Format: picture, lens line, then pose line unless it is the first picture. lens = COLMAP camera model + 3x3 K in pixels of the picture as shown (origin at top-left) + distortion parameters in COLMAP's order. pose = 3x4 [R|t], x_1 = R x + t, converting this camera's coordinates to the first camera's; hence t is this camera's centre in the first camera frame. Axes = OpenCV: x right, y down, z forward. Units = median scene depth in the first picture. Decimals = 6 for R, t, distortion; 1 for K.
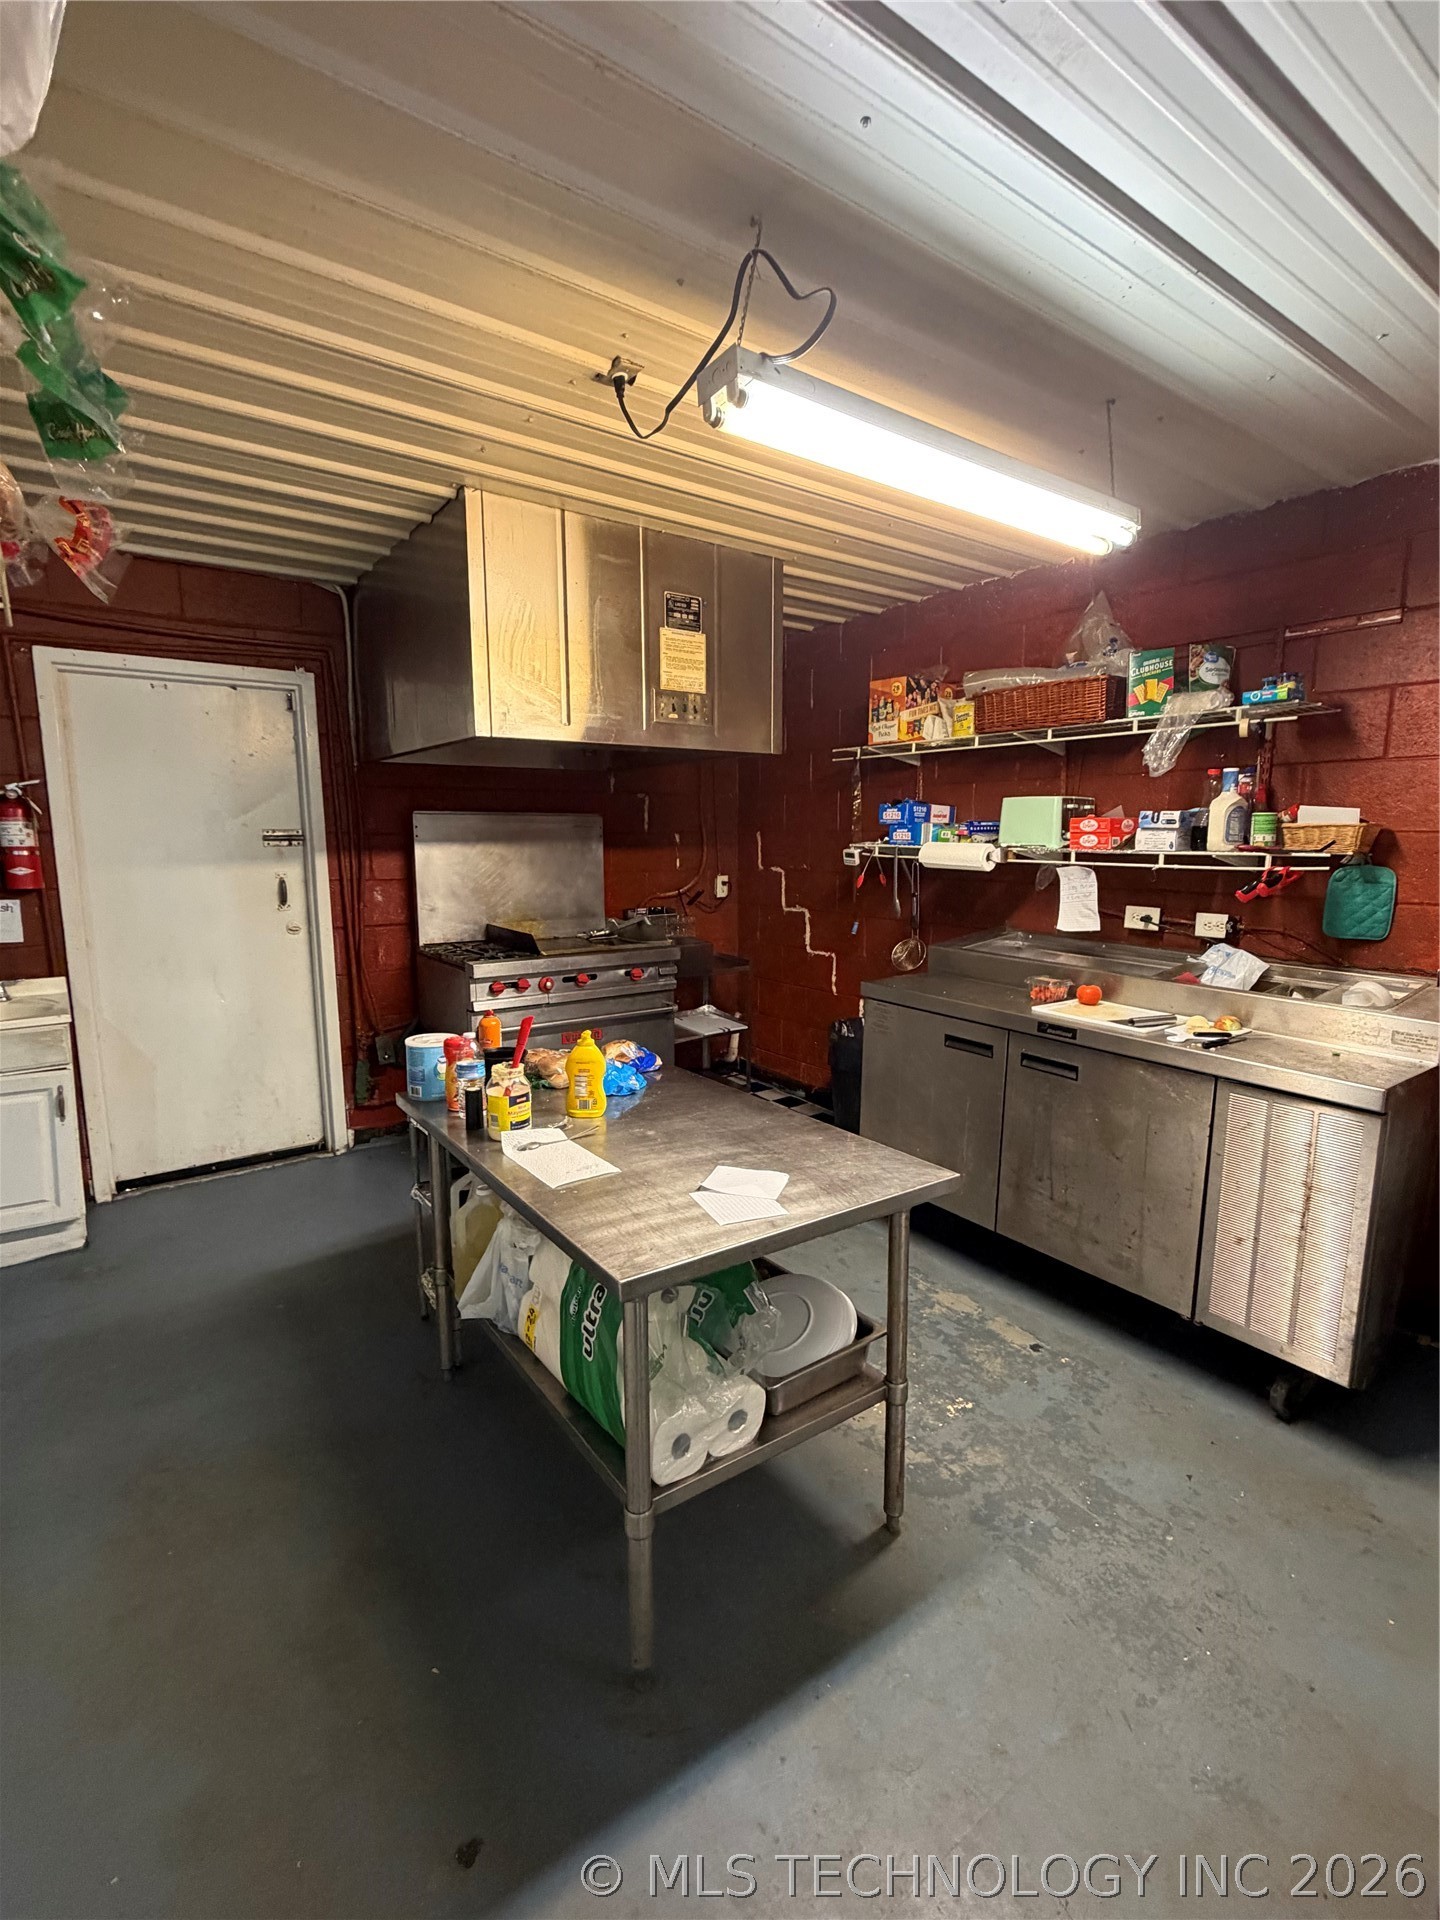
lens RADIAL K [[874.7, 0, 720.0], [0, 874.7, 960.0], [0, 0, 1]] dist [-0.000316, 0.000024]
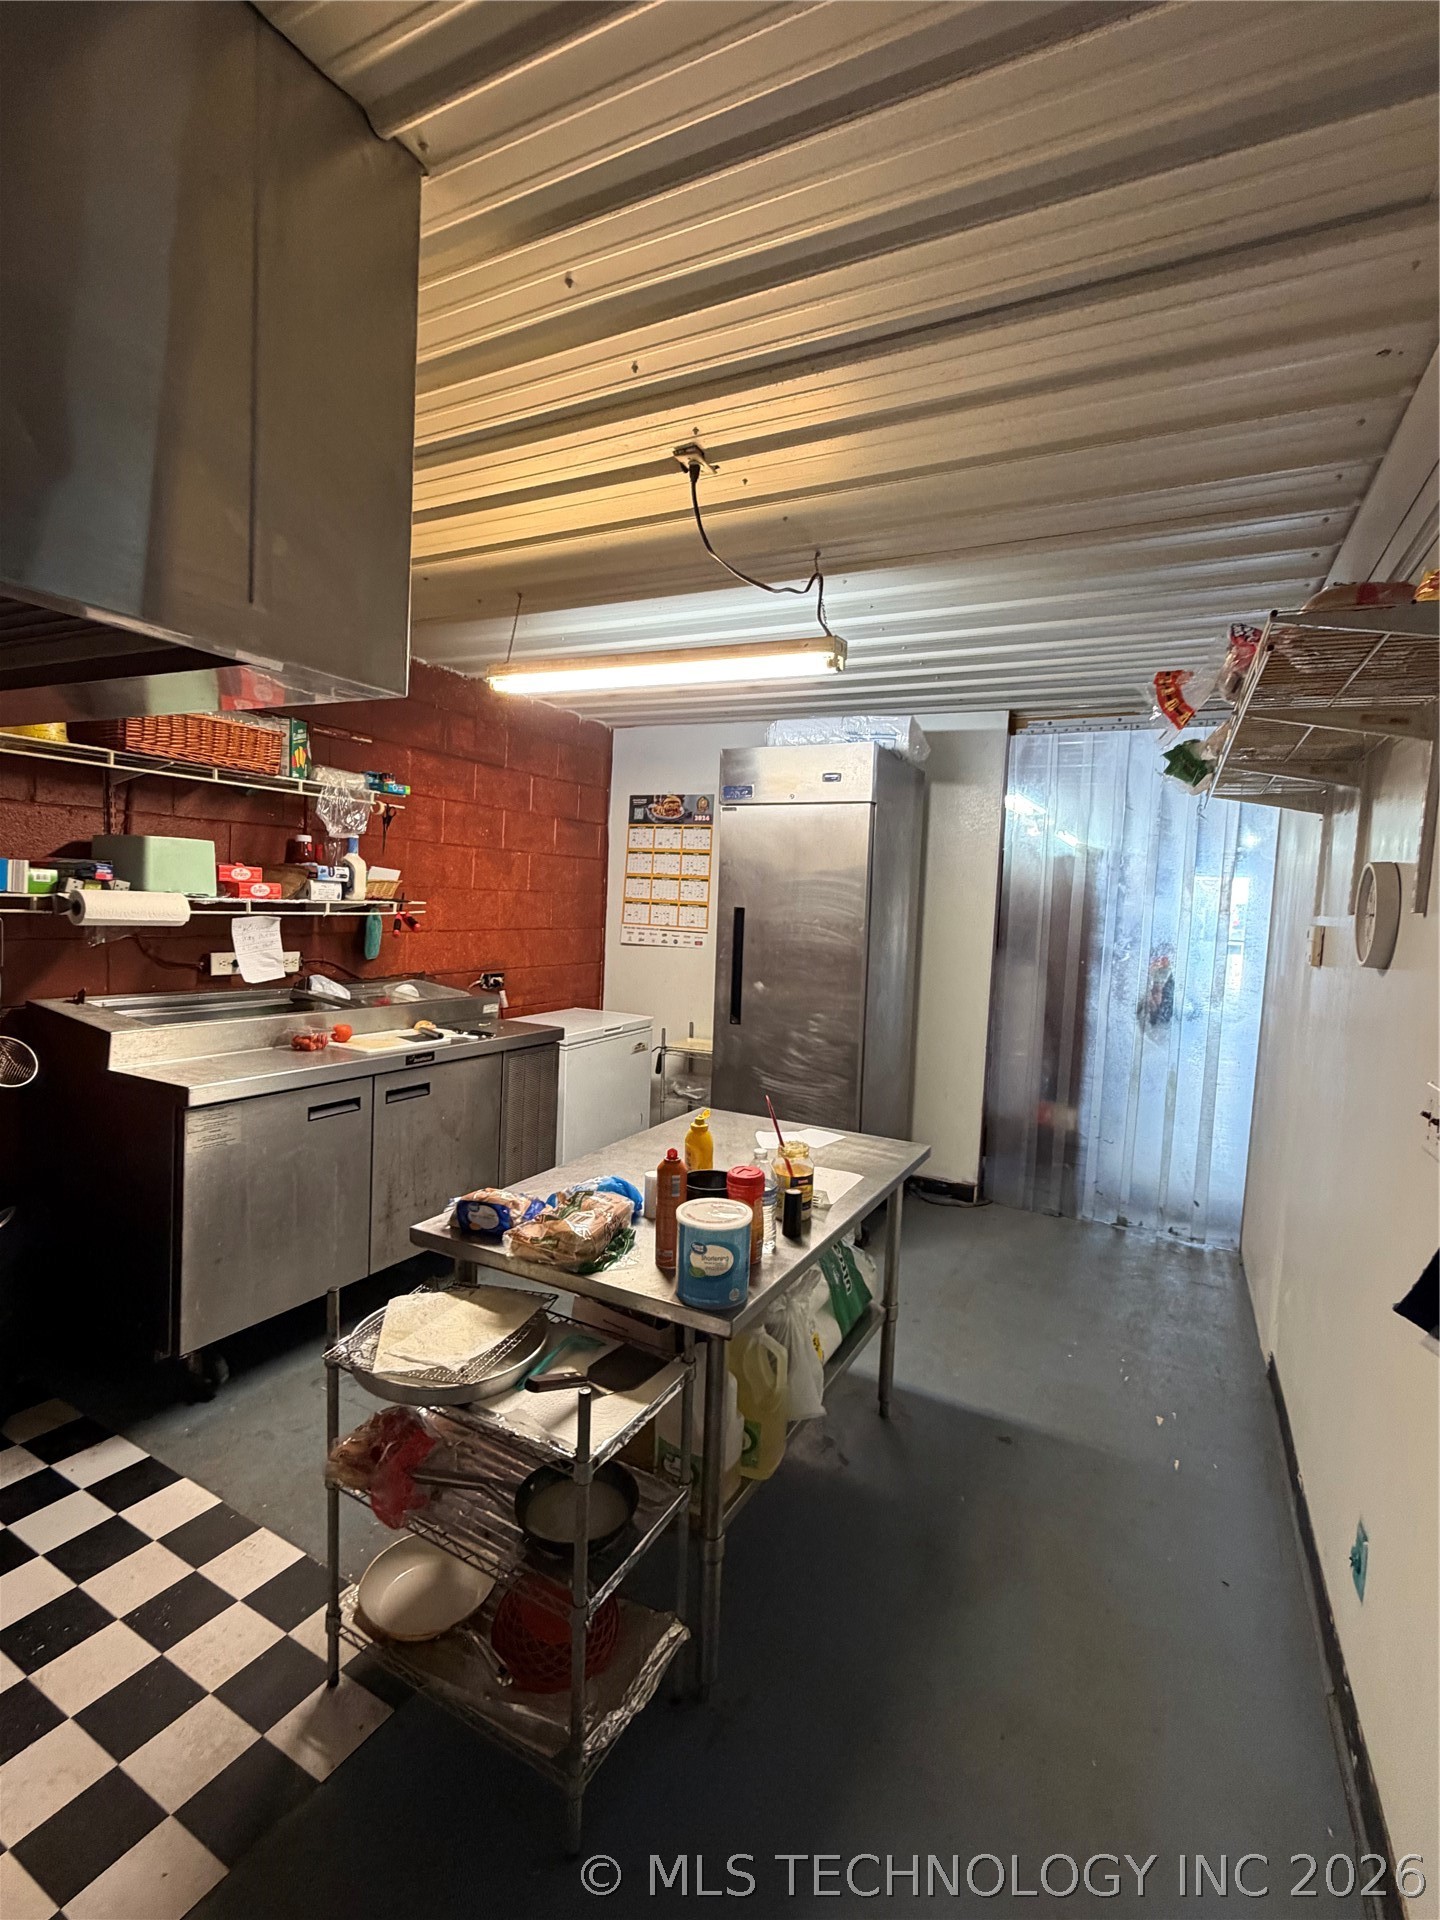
lens RADIAL K [[874.7, 0, 720.0], [0, 874.7, 960.0], [0, 0, 1]] dist [-0.000316, 0.000024]
pose [[-0.441015, -0.090715, 0.892903, -0.767515], [0.080790, 0.986827, 0.140160, -0.168169], [-0.893856, 0.133951, -0.427877, 1.047993]]
